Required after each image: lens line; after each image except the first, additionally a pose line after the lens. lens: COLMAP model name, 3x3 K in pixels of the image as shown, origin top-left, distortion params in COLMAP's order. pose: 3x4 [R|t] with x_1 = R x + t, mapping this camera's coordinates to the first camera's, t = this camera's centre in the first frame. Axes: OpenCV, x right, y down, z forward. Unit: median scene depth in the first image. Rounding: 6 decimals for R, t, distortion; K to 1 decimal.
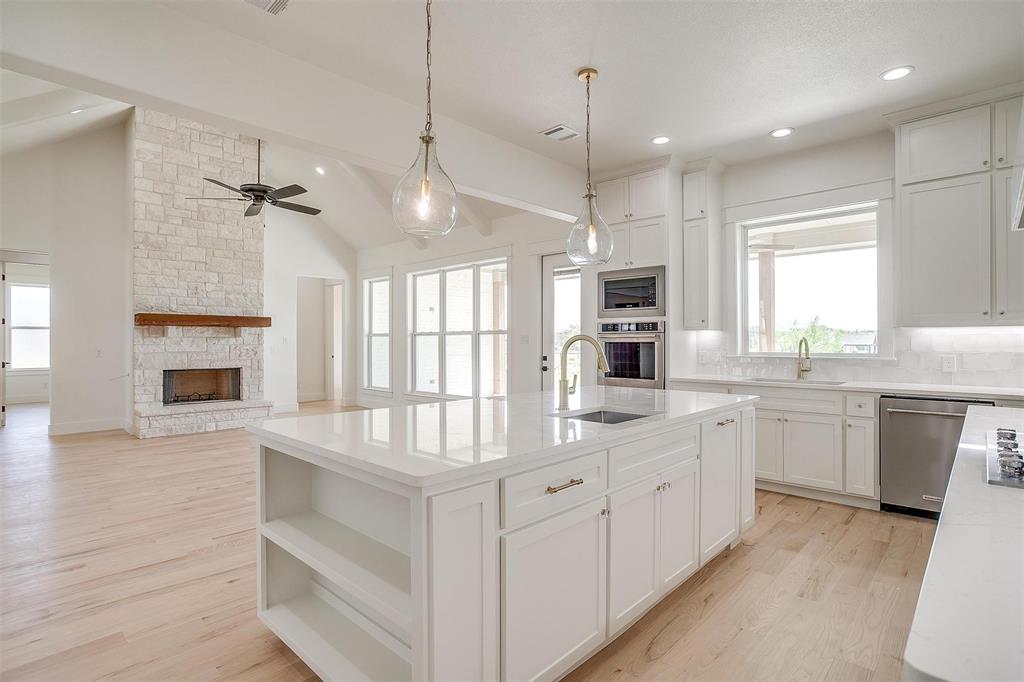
lens RADIAL K [[519.9, 0, 505.1], [0, 519.9, 342.7], [0, 0, 1]] dist [-0.039473, 0.019070]
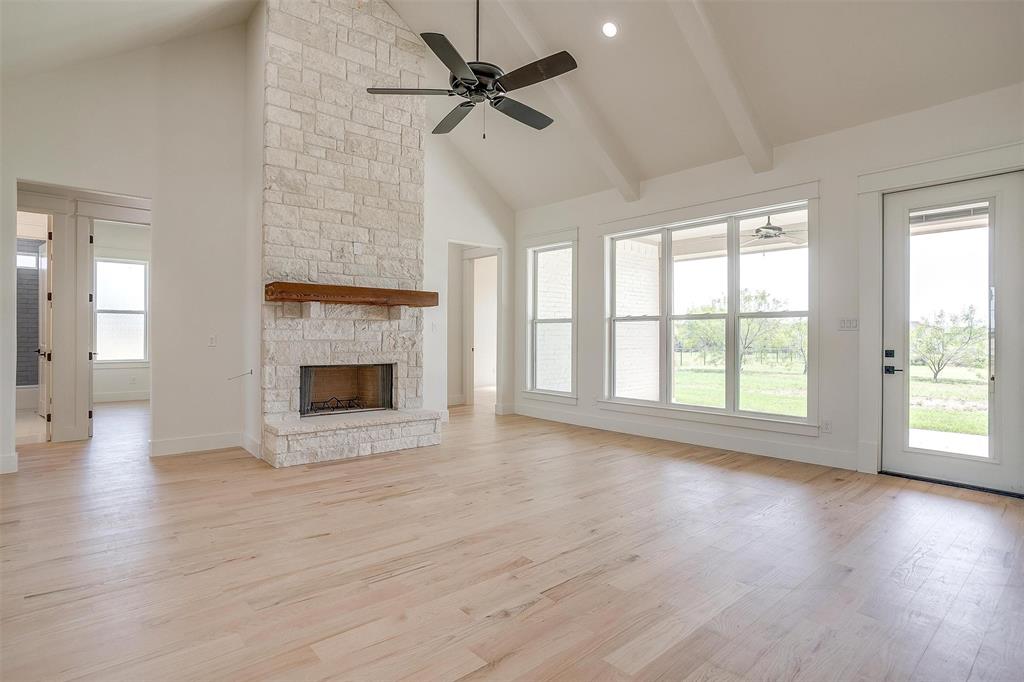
lens RADIAL K [[519.9, 0, 491.8], [0, 519.9, 338.1], [0, 0, 1]] dist [-0.039473, 0.019070]
pose [[0.994742, 0.006337, -0.102219, -0.331939], [-0.006377, 0.999980, -0.000065, 0.013873], [0.102216, 0.000716, 0.994762, 0.324016]]
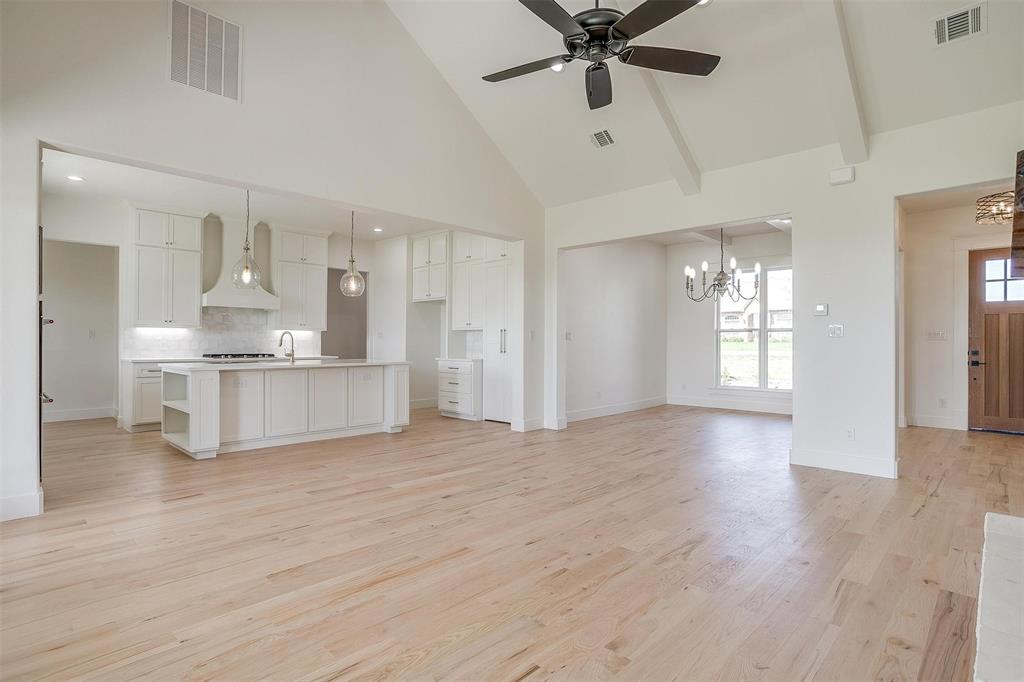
lens RADIAL K [[519.9, 0, 499.9], [0, 519.9, 339.8], [0, 0, 1]] dist [-0.039473, 0.019070]
pose [[-0.999997, -0.002161, 0.000745, -0.322185], [-0.002163, 0.999994, -0.002755, 0.010537], [-0.000739, -0.002757, -0.999996, 1.280881]]
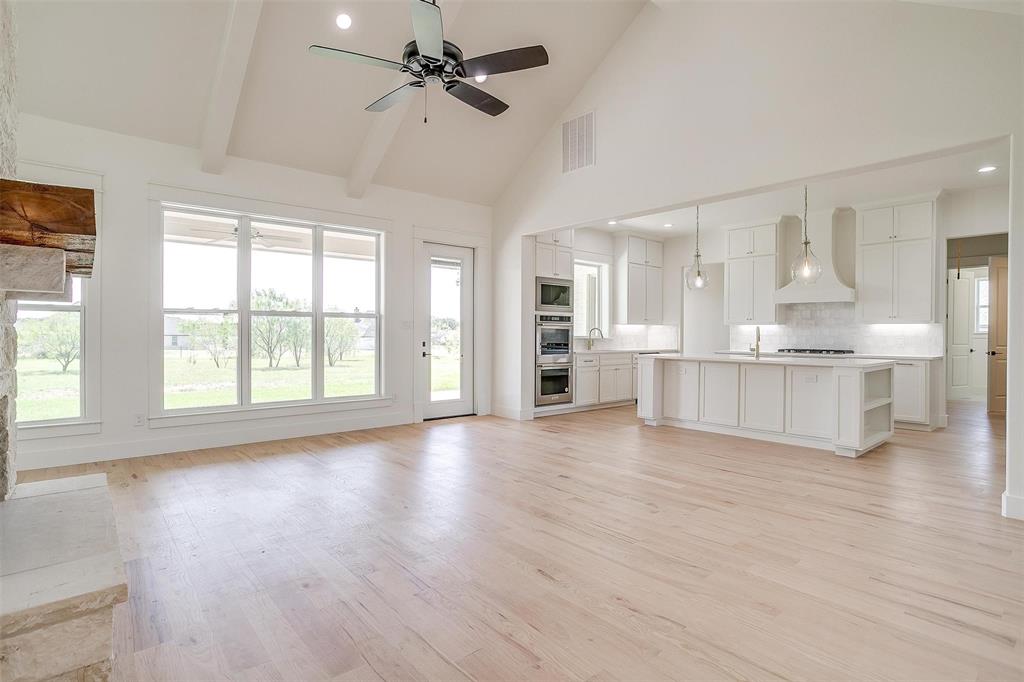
lens RADIAL K [[519.9, 0, 515.7], [0, 519.9, 333.7], [0, 0, 1]] dist [-0.039473, 0.019070]
pose [[0.073003, 0.002129, 0.997329, -0.883206], [-0.004704, 0.999987, -0.001790, 0.010638], [-0.997321, -0.004561, 0.073012, 0.732434]]
